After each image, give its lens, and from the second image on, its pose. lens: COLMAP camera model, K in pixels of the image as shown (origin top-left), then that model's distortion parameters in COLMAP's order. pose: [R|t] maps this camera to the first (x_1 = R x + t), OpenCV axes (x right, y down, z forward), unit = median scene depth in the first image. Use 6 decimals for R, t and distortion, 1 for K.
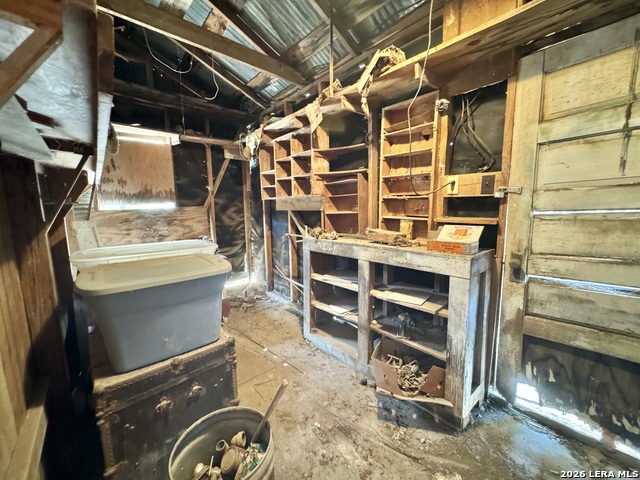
lens RADIAL K [[255.4, 0, 320.0], [0, 255.4, 240.0], [0, 0, 1]] dist [-0.003110, -0.000408]
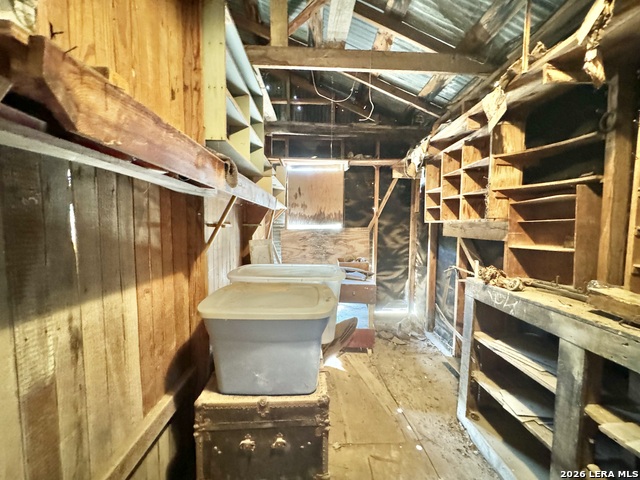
lens RADIAL K [[255.4, 0, 320.0], [0, 255.4, 240.0], [0, 0, 1]] dist [-0.003110, -0.000408]
pose [[0.763849, 0.062288, -0.642382, 0.070209], [-0.105655, 0.993972, -0.029253, -0.048787], [0.636688, 0.090216, 0.765826, 0.165799]]
